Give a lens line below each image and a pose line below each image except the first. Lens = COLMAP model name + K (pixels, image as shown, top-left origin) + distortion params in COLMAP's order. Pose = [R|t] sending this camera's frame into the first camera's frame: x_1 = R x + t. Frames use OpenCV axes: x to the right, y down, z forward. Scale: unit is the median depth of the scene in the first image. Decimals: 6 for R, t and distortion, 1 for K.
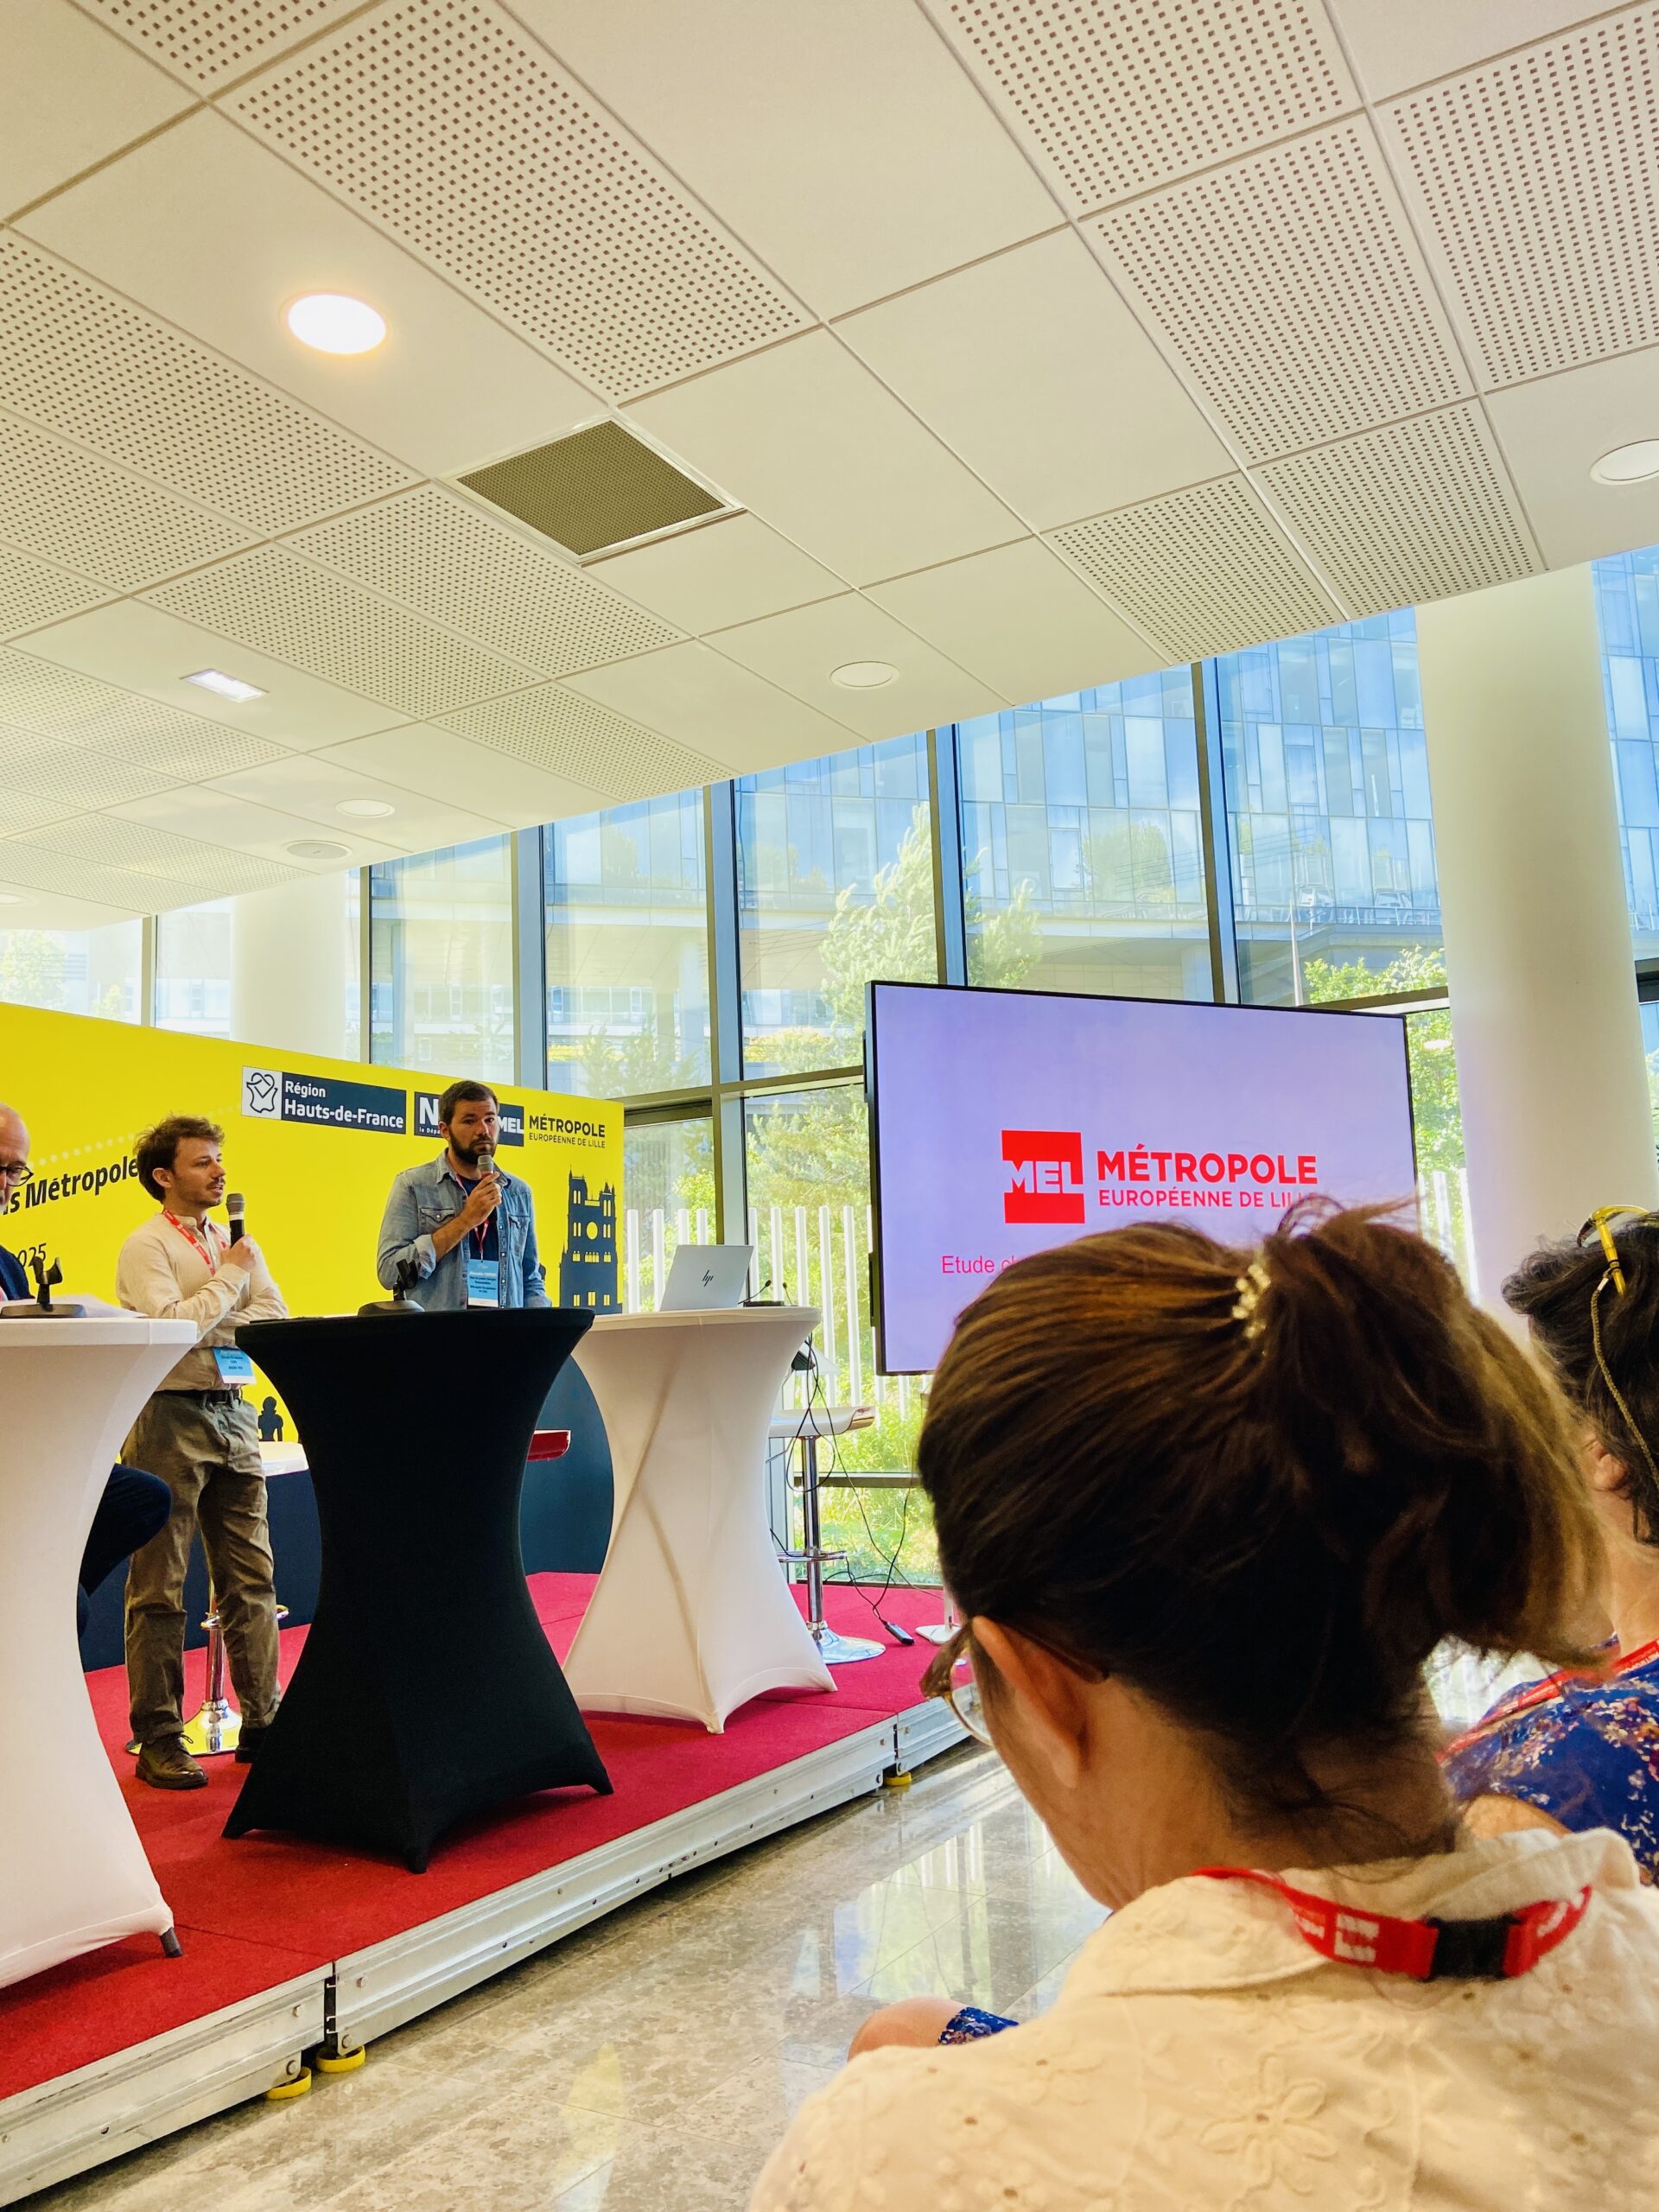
lens RADIAL K [[1666.1, 0, 837.9], [0, 1666.1, 1093.4], [0, 0, 1]] dist [0.109773, -0.127935]
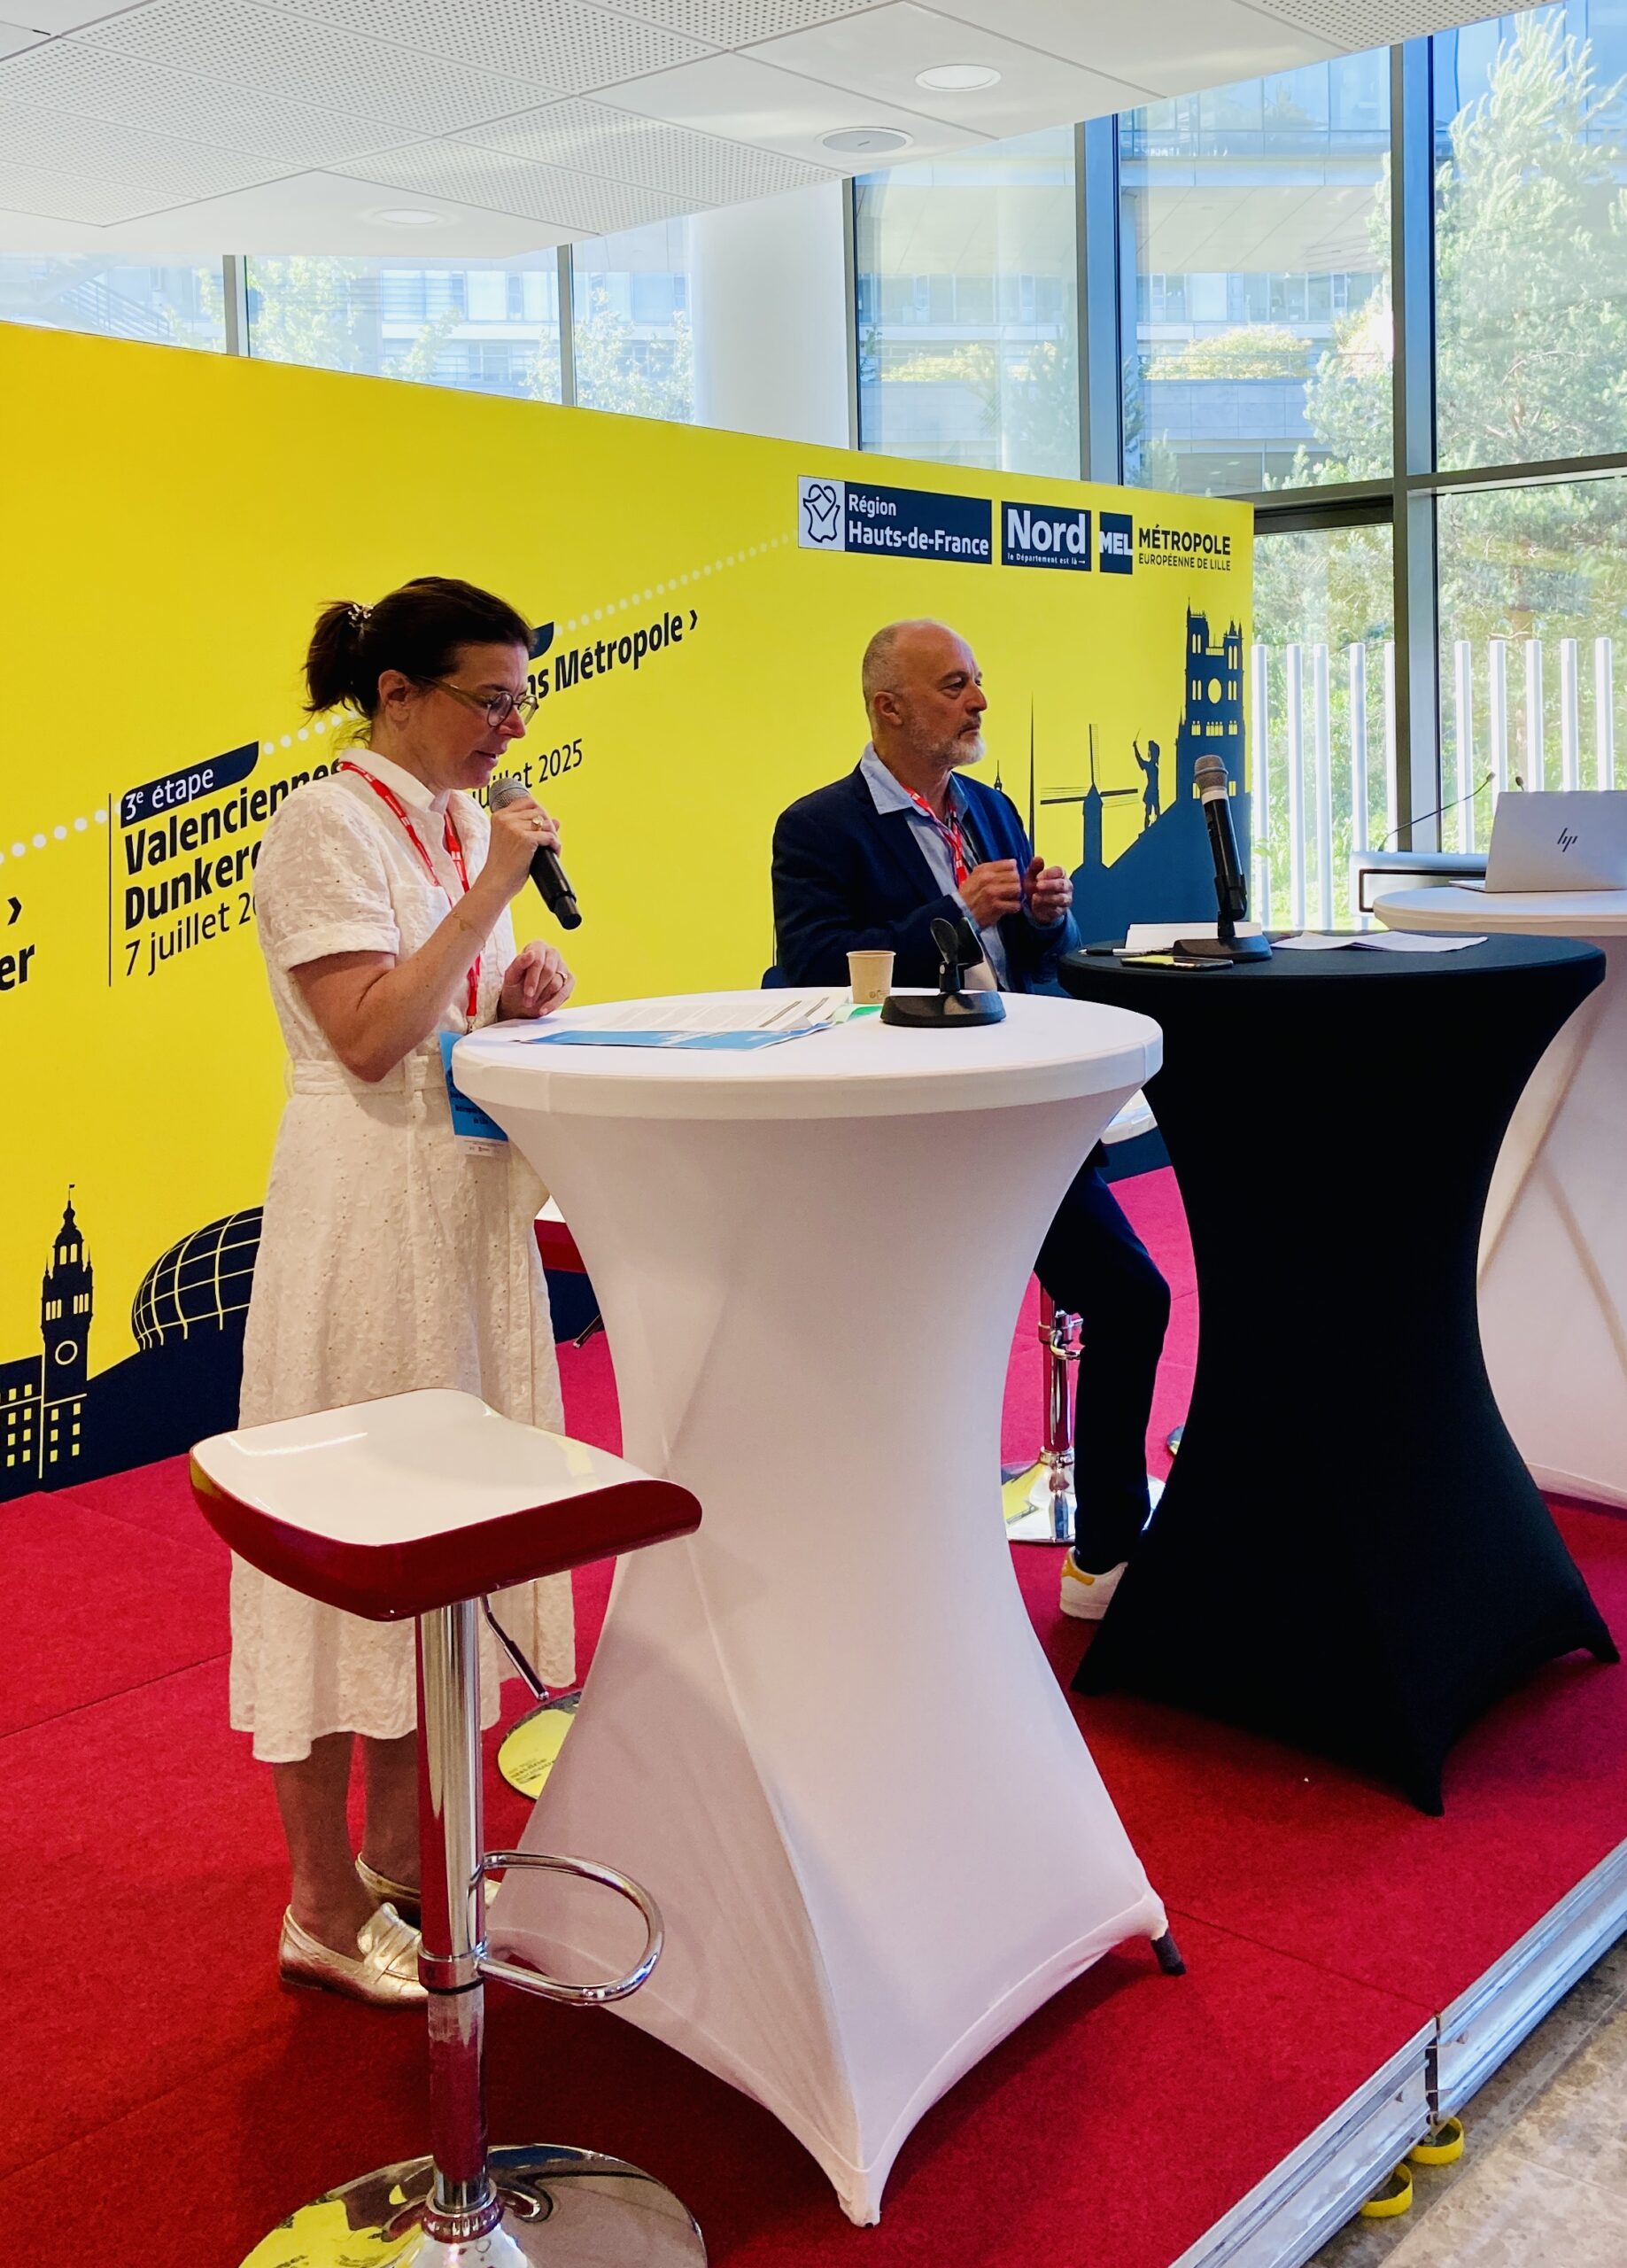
lens RADIAL K [[2218.9, 0, 925.7], [0, 2218.9, 793.0], [0, 0, 1]] dist [0.048946, 0.000000]
pose [[0.988401, 0.021065, -0.150398, -0.143911], [0.004689, 0.985629, 0.168859, -0.037636], [0.151794, -0.167606, 0.974098, 0.081852]]
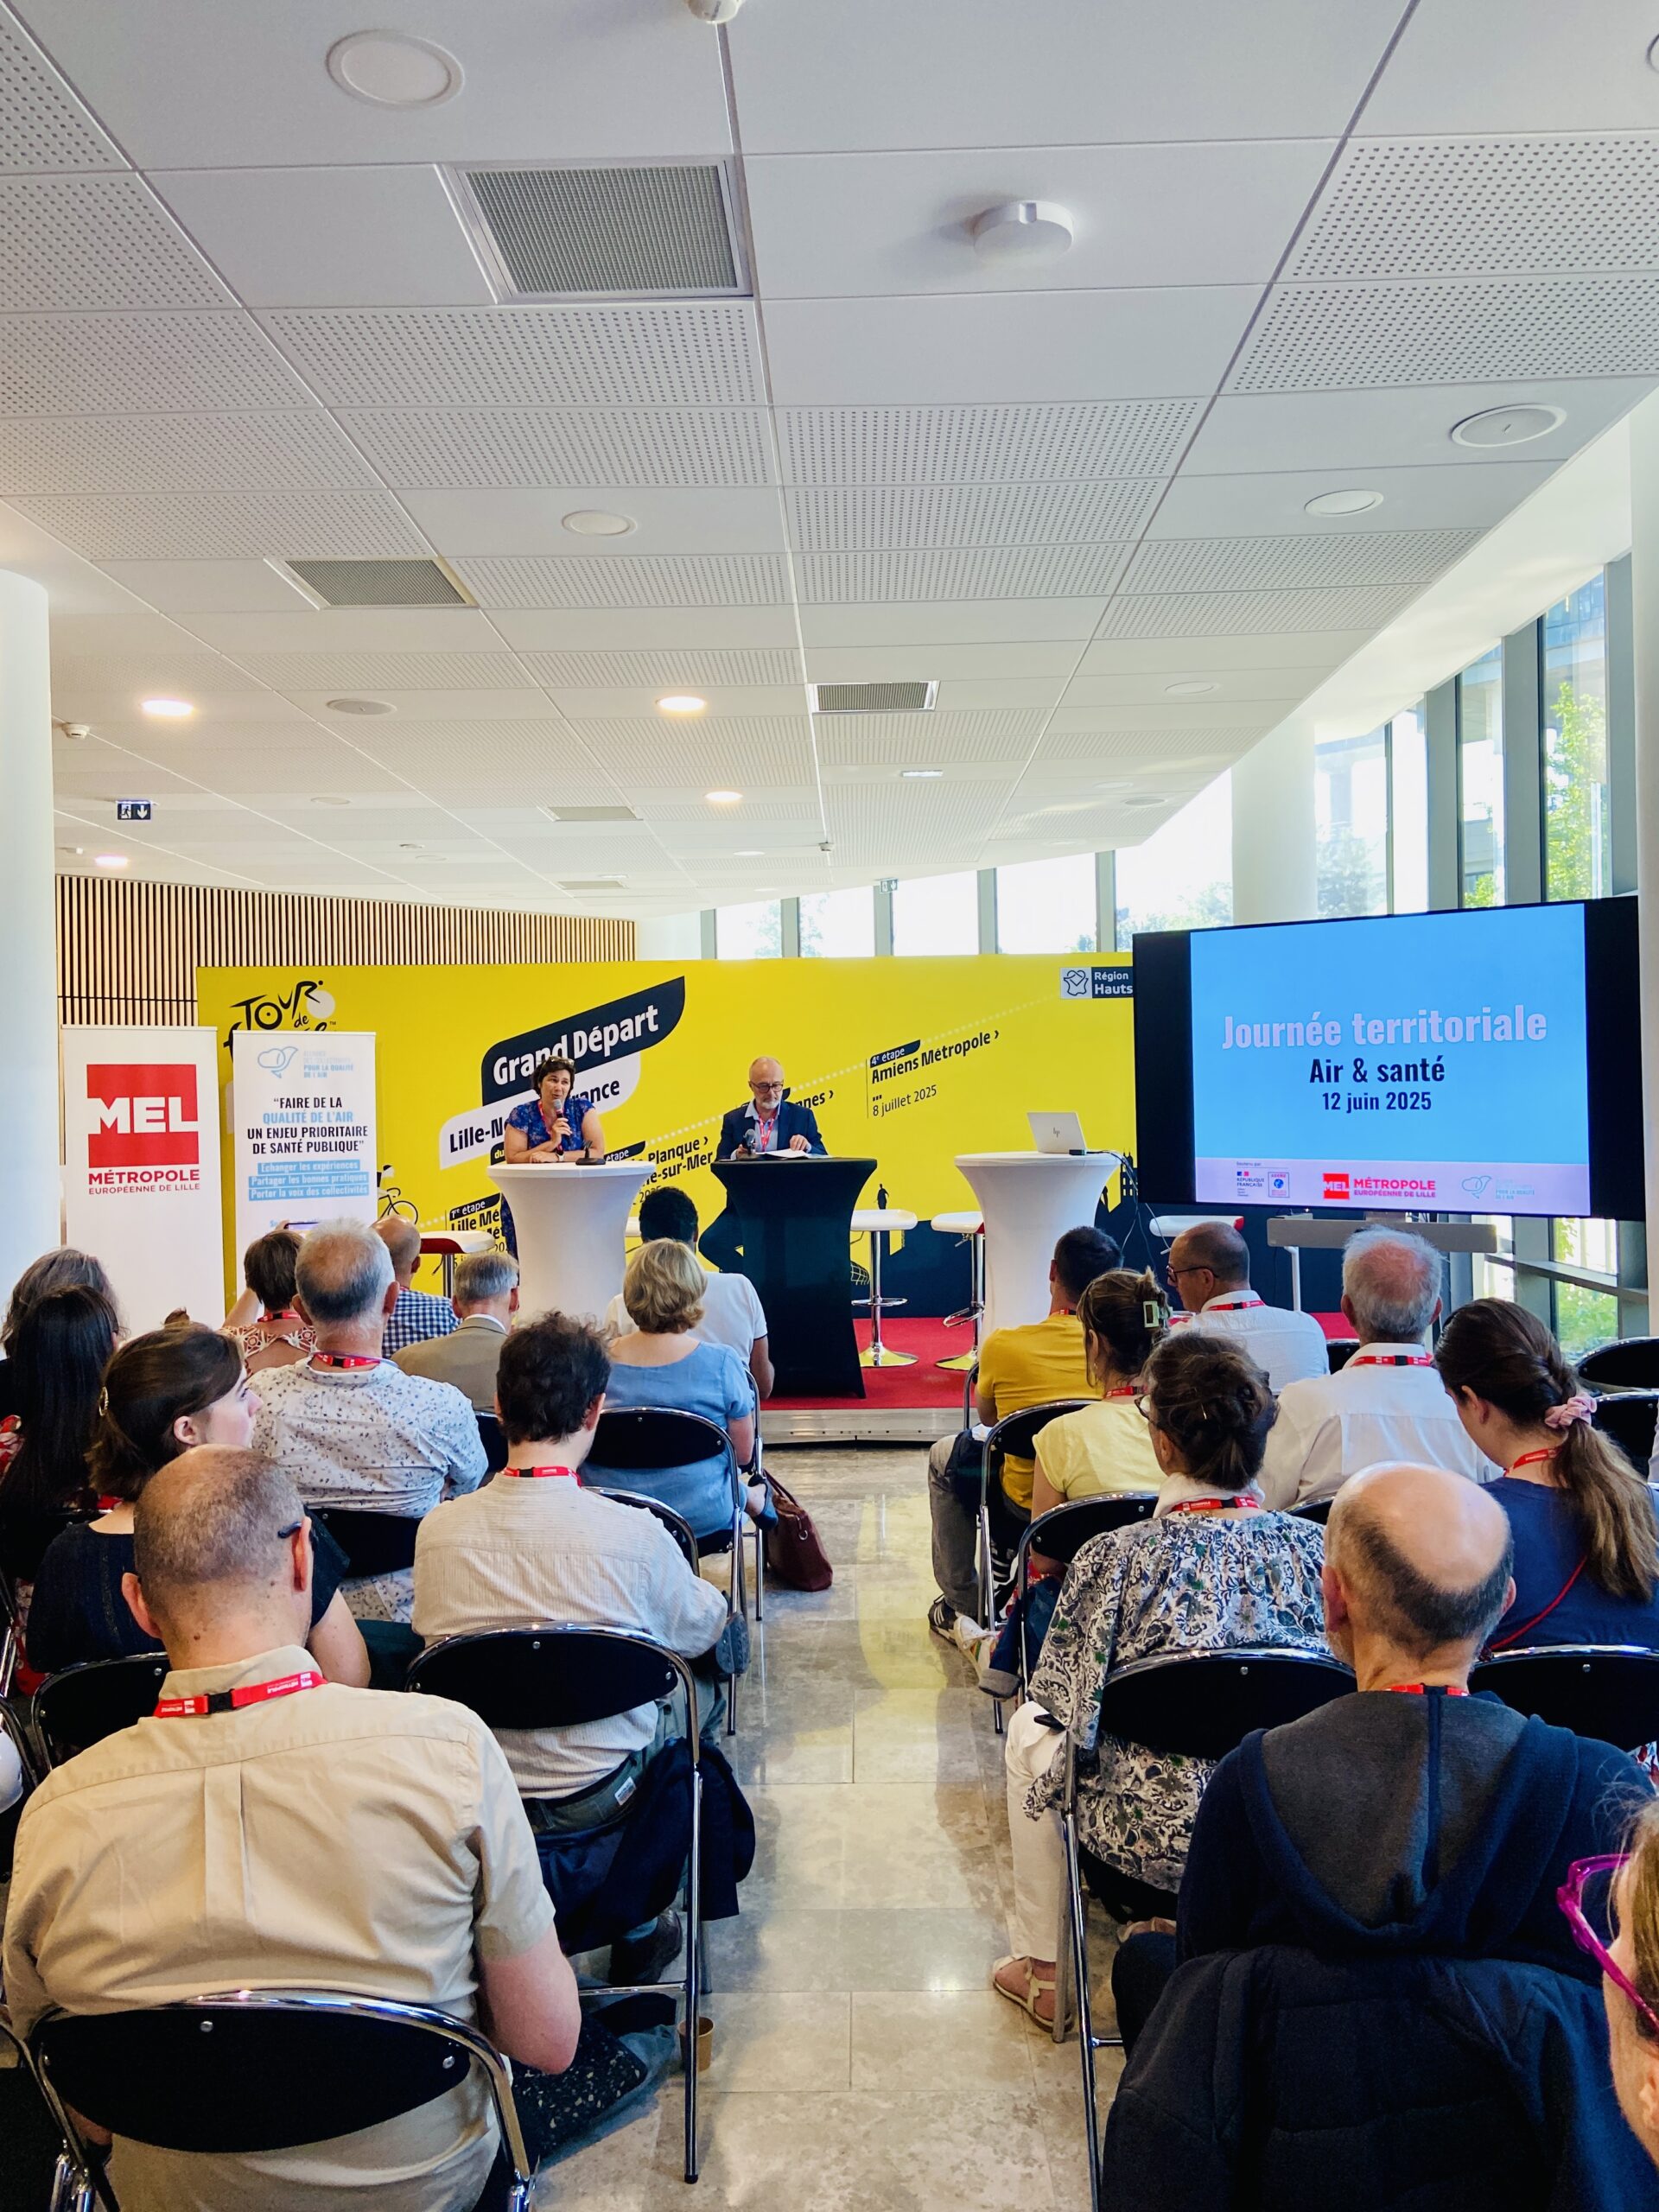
lens RADIAL K [[1666.1, 0, 825.8], [0, 1666.1, 1092.4], [0, 0, 1]] dist [0.109773, -0.127935]
pose [[0.488465, 0.028518, -0.872117, 0.820548], [0.127668, 0.986375, 0.103760, -0.082510], [0.863193, -0.162025, 0.478169, 0.035832]]
